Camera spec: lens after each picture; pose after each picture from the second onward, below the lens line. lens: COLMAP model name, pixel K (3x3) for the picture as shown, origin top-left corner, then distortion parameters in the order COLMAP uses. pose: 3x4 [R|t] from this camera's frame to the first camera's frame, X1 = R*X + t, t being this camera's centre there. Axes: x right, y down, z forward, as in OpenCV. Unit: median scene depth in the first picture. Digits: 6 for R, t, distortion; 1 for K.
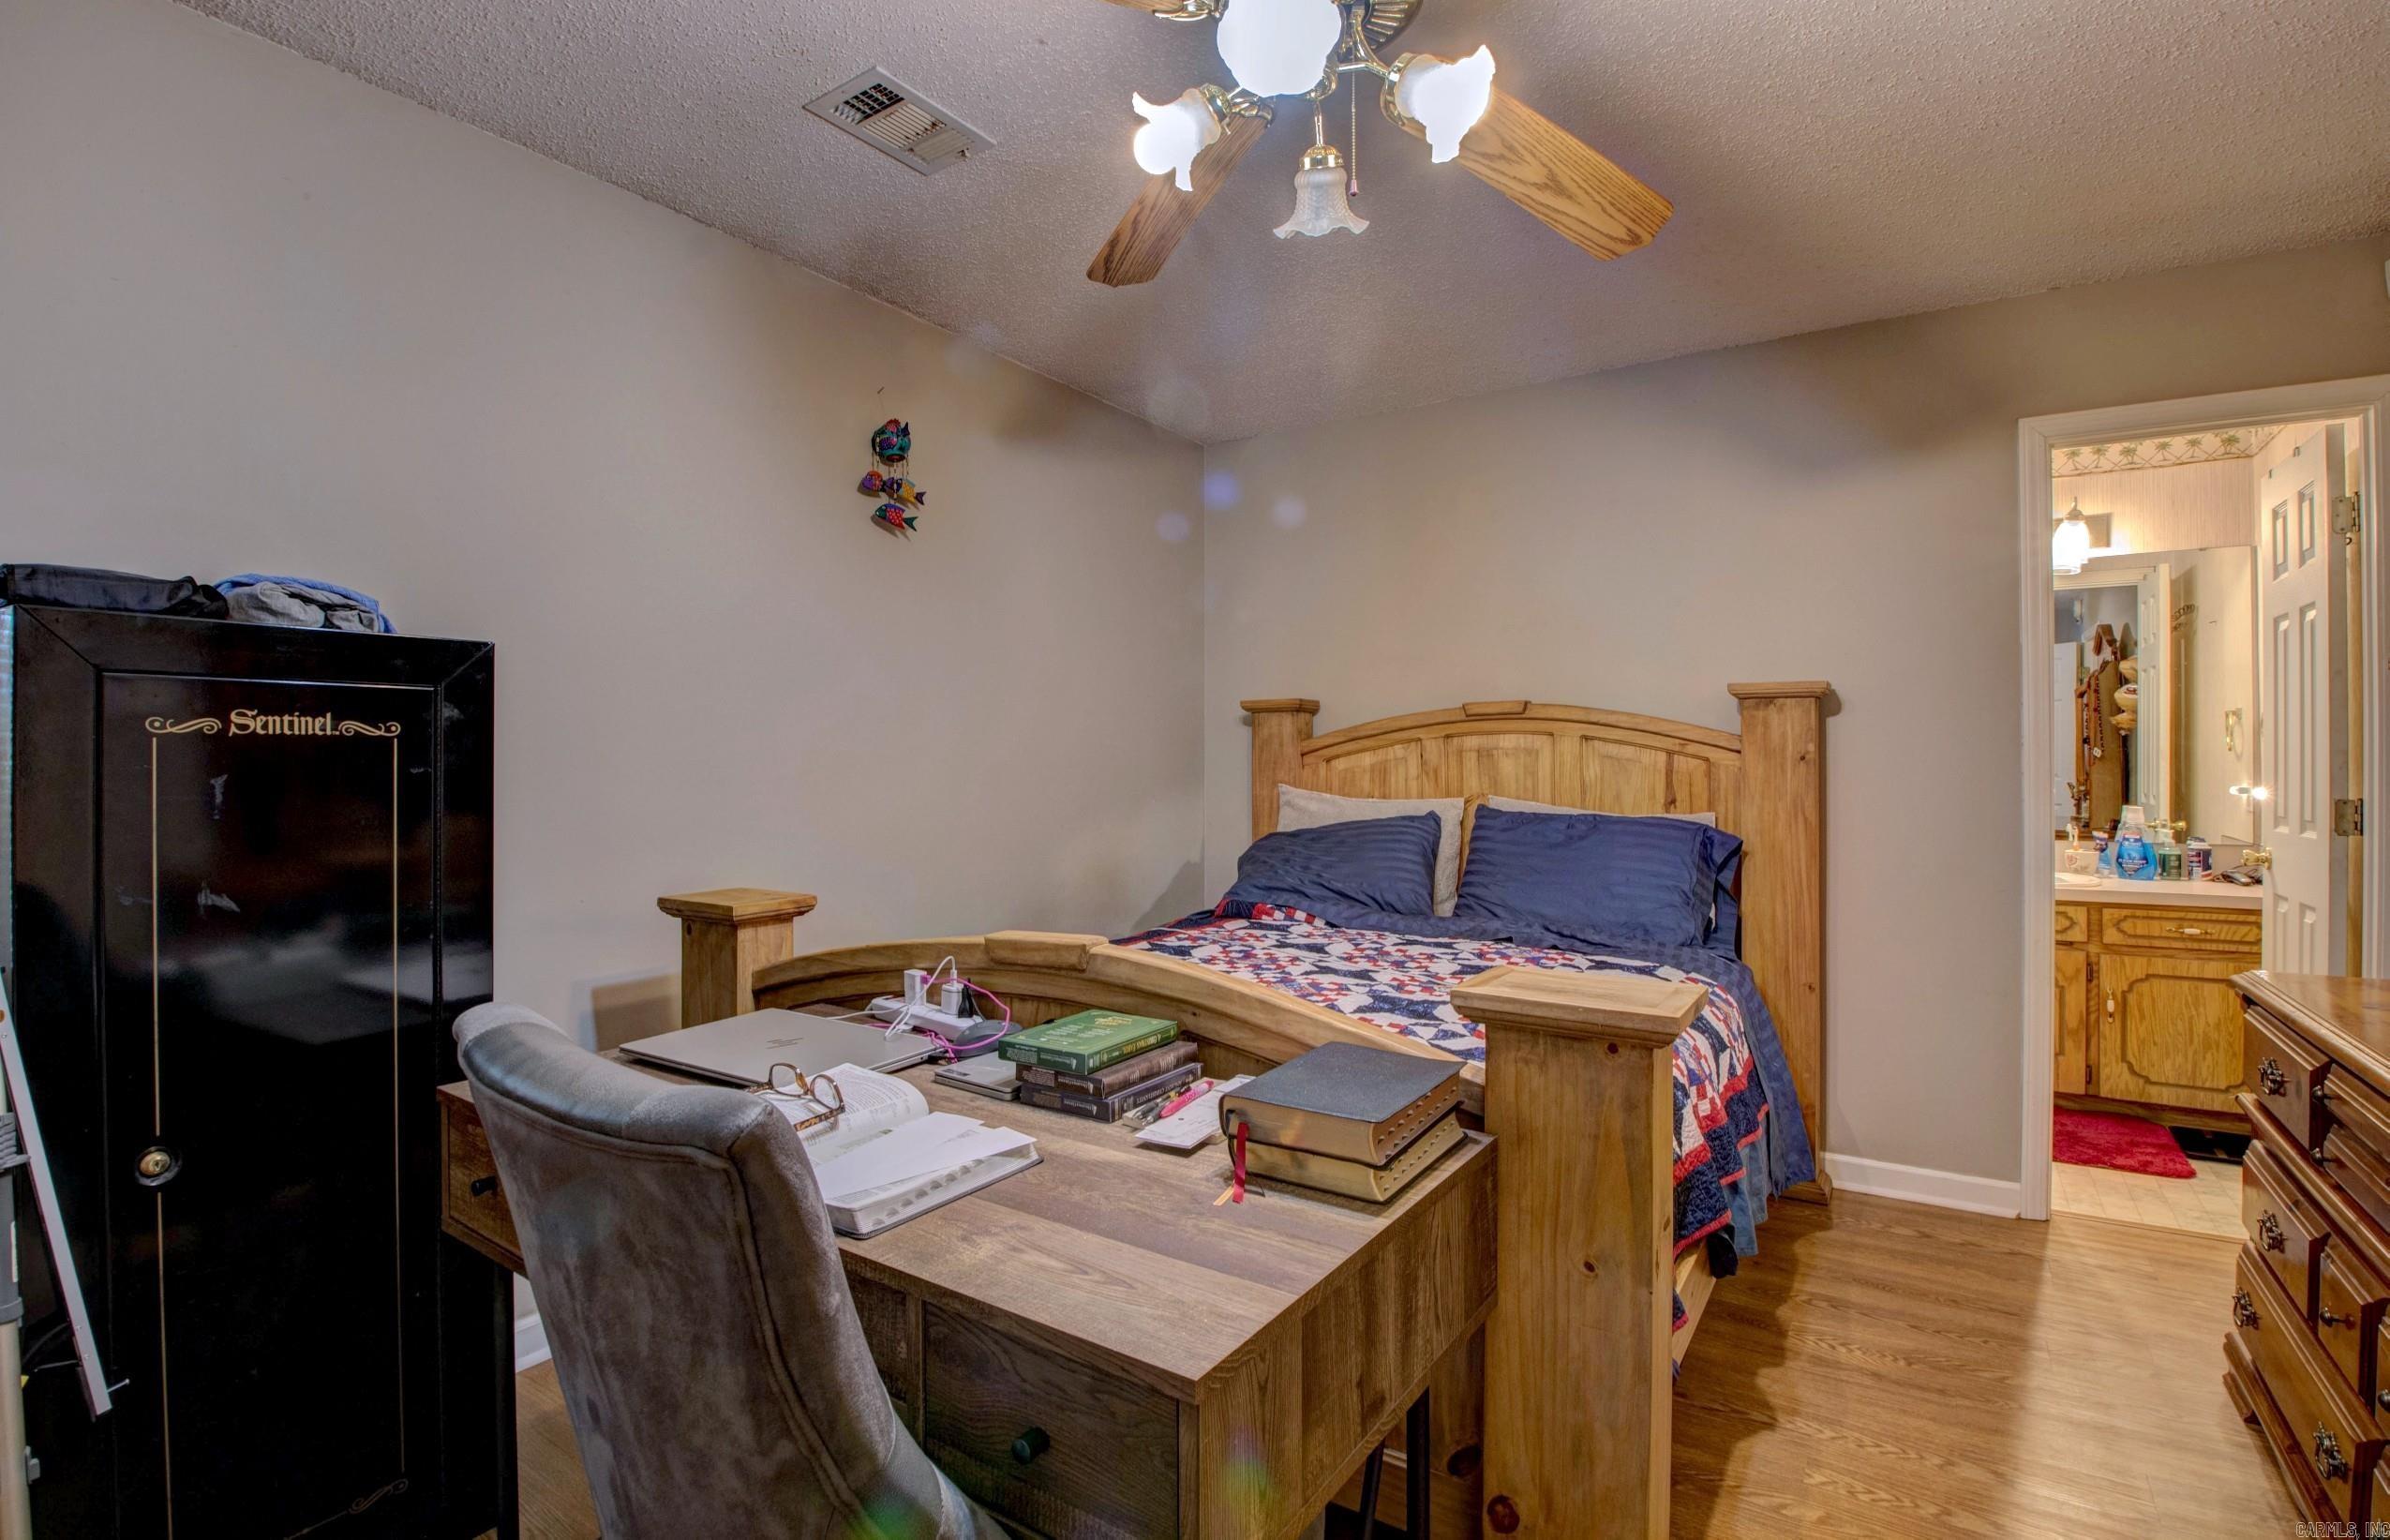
lens RADIAL K [[1111.0, 0, 1190.2], [0, 1111.0, 763.3], [0, 0, 1]] dist [0.004766, -0.017291]
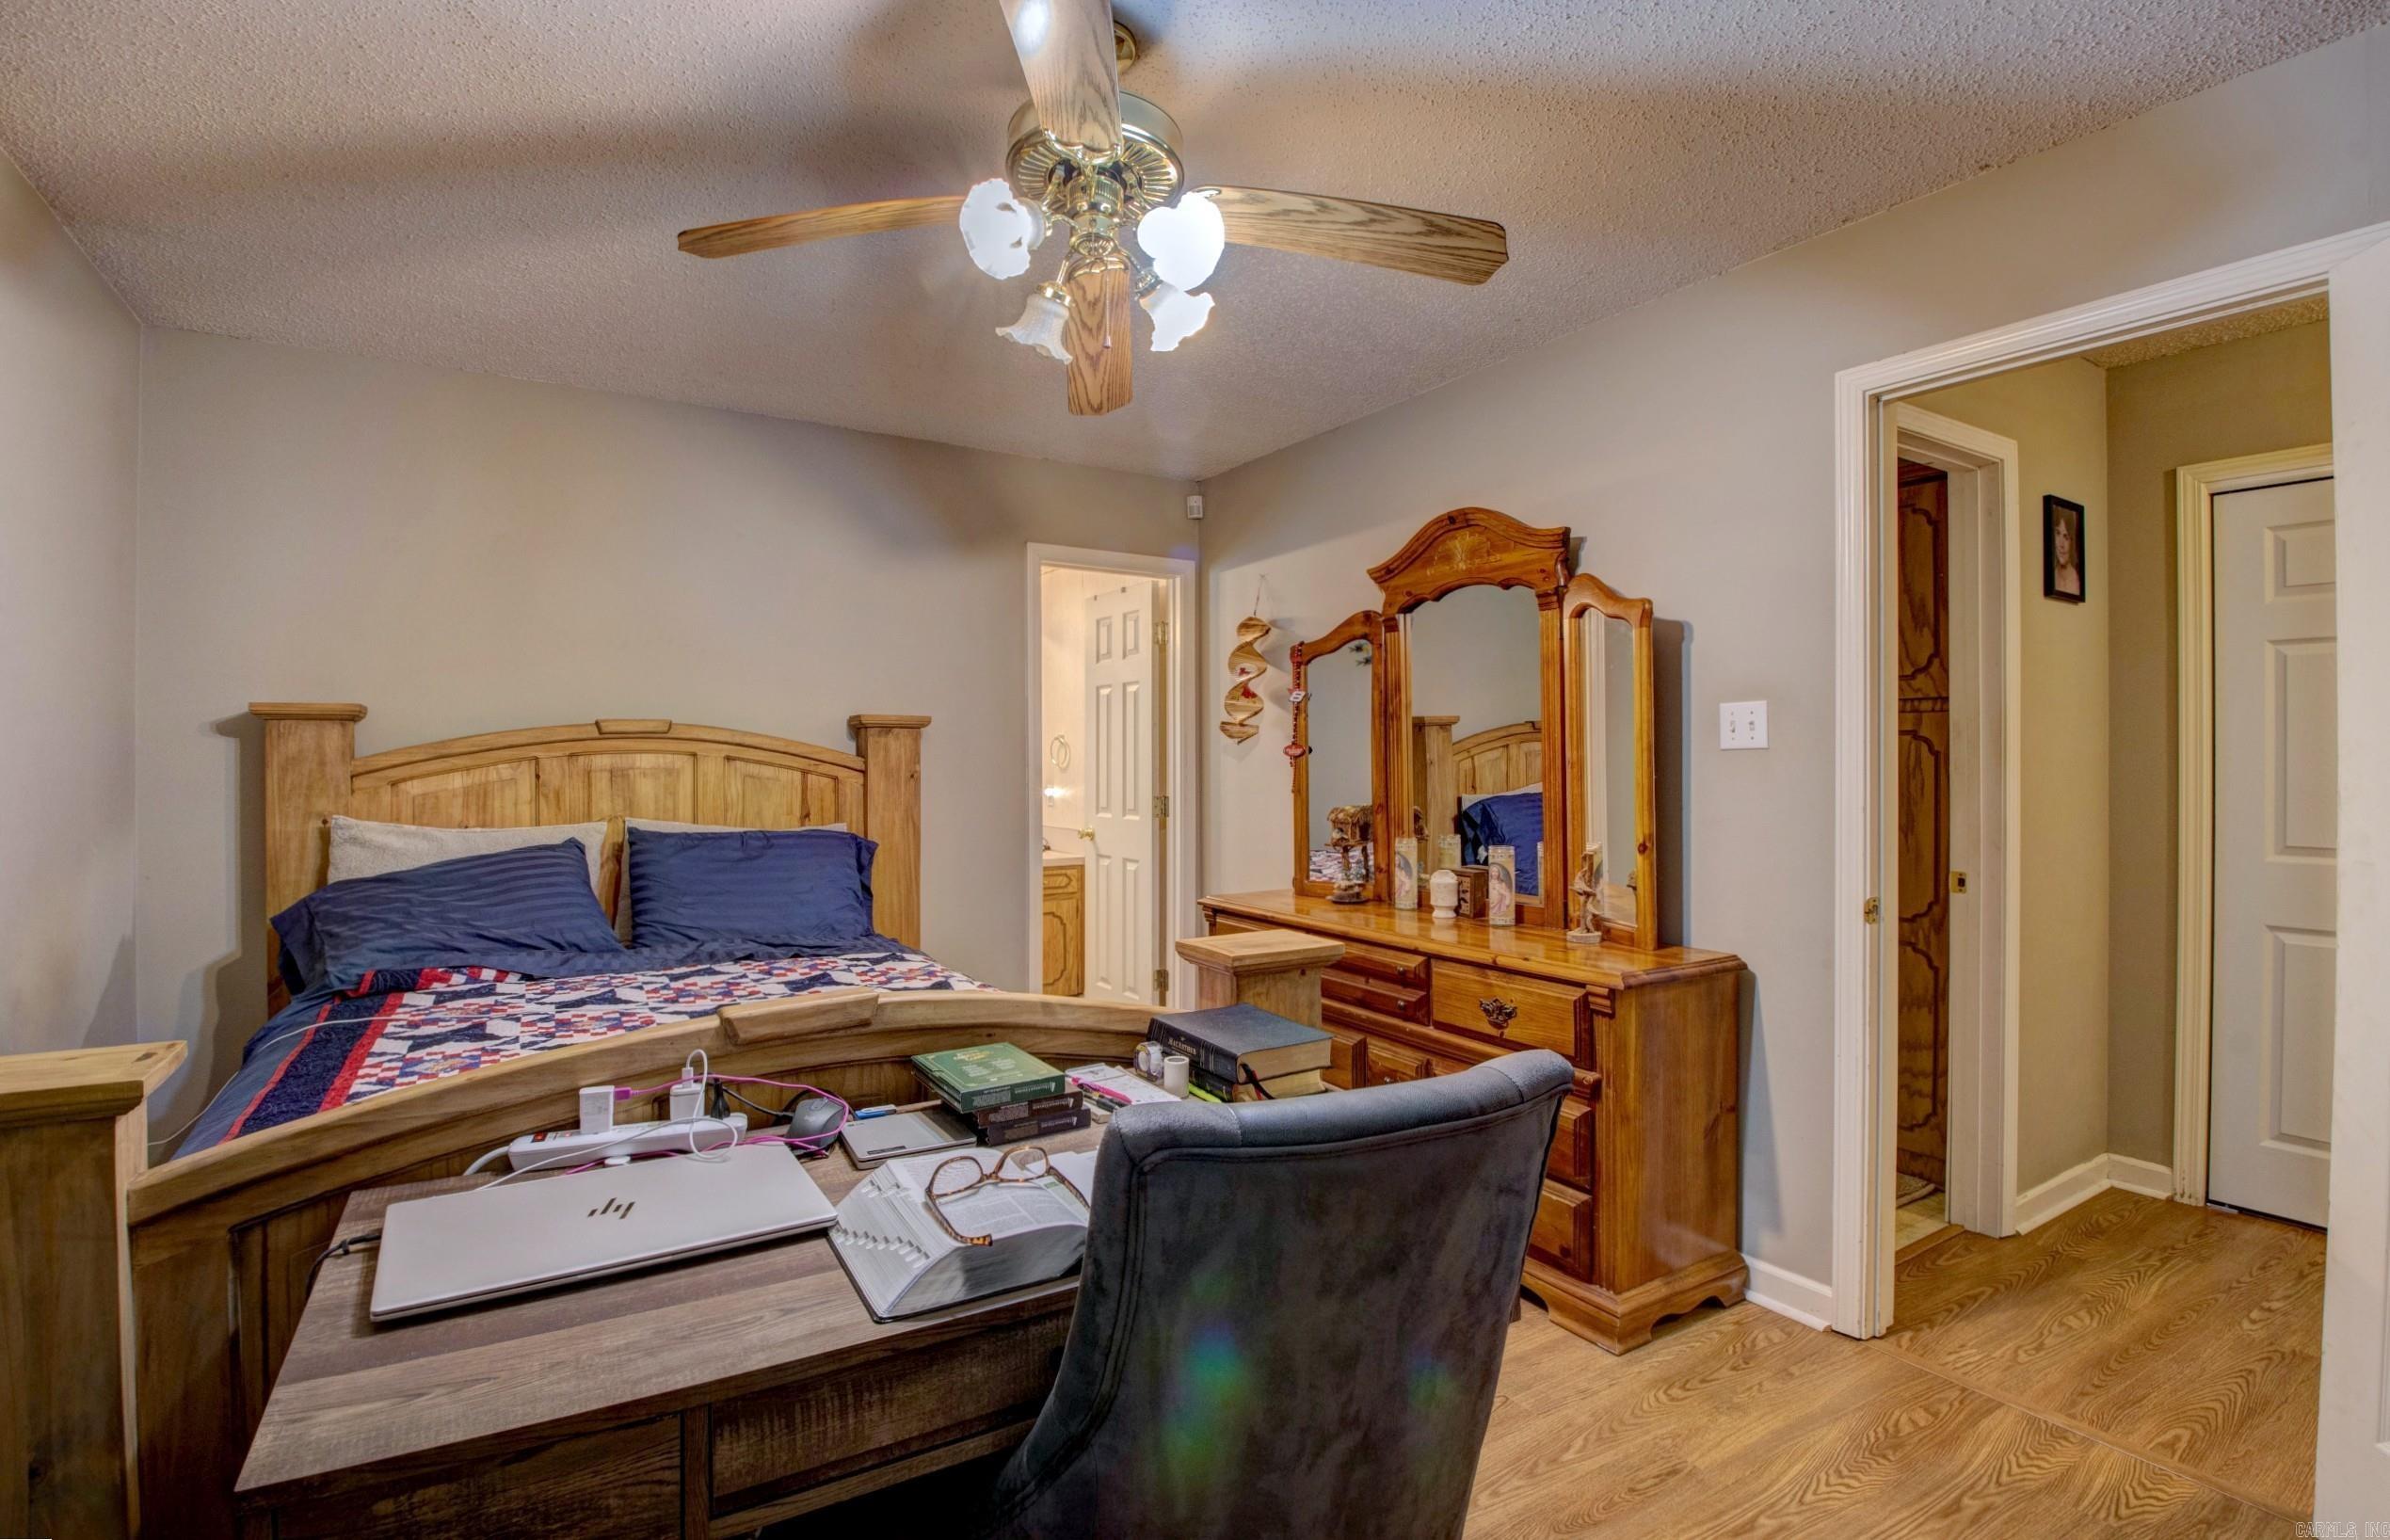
lens RADIAL K [[1111.0, 0, 1181.5], [0, 1111.0, 761.2], [0, 0, 1]] dist [0.004766, -0.017291]
pose [[0.416609, -0.002909, 0.909081, -0.445502], [0.004916, 0.999987, 0.000947, -0.020210], [-0.909072, 0.004074, 0.416618, 0.186301]]
